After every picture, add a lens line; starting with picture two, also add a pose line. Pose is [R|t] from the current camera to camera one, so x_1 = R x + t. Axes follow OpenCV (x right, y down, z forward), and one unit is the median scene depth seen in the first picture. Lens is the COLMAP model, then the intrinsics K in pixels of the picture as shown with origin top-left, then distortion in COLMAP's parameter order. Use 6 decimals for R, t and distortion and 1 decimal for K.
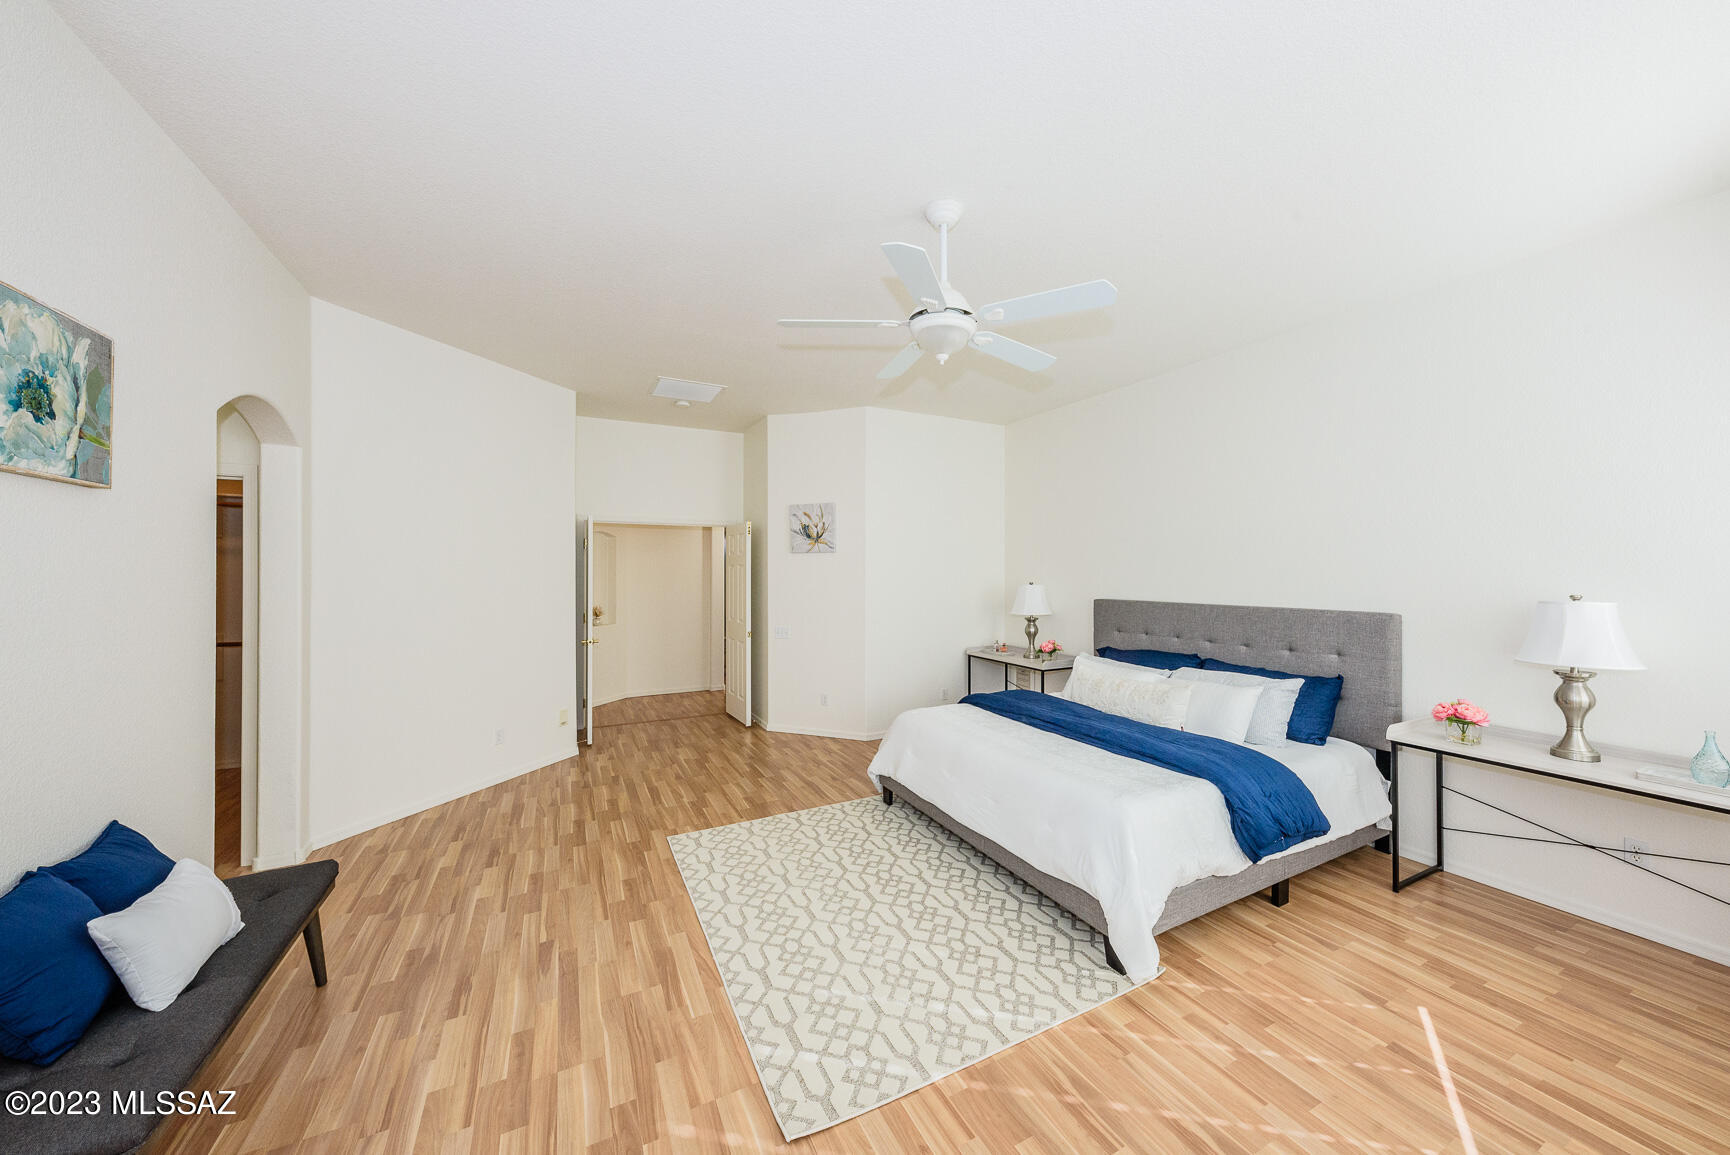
lens RADIAL K [[600.1, 0, 896.0], [0, 600.1, 572.6], [0, 0, 1]] dist [0.005569, -0.000753]
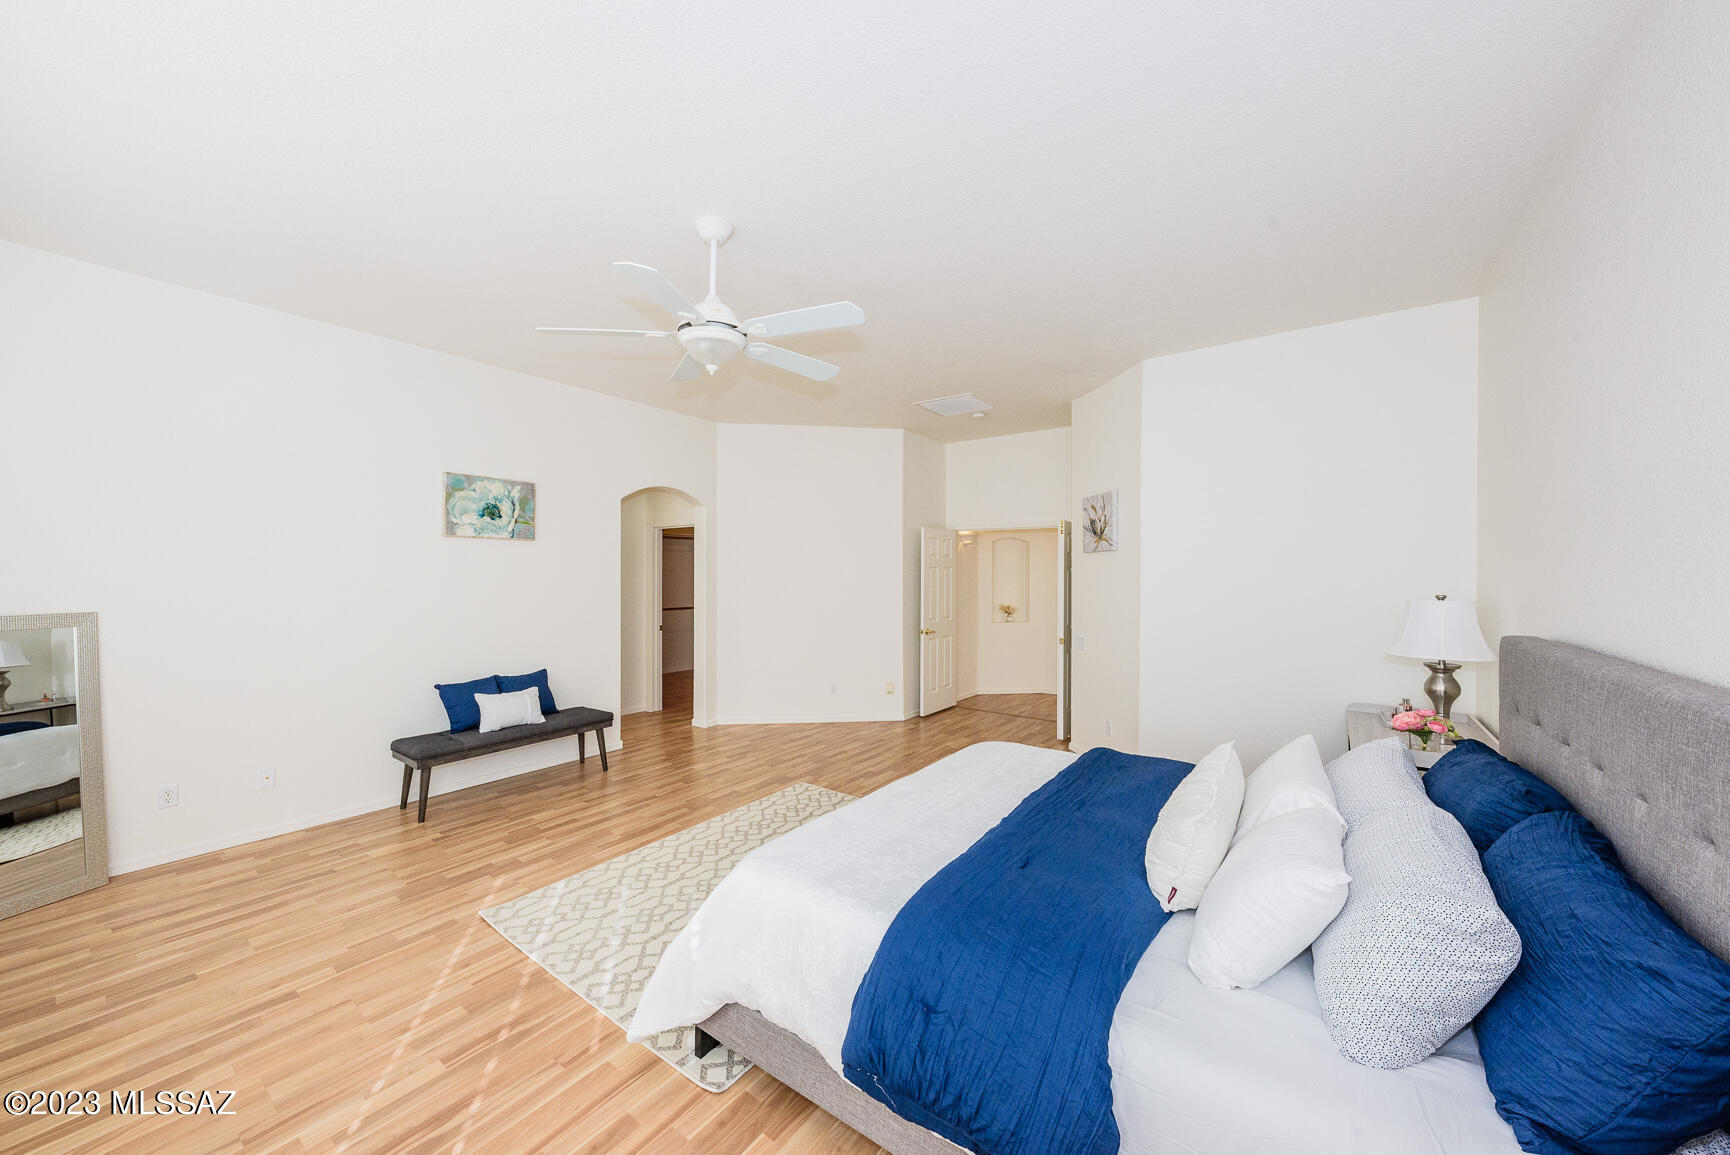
lens RADIAL K [[600.1, 0, 860.9], [0, 600.1, 574.3], [0, 0, 1]] dist [0.005569, -0.000753]
pose [[0.437442, 0.002599, -0.899243, 0.800081], [-0.005305, 0.999986, 0.000310, 0.000306], [0.899231, 0.004635, 0.437450, 0.546825]]
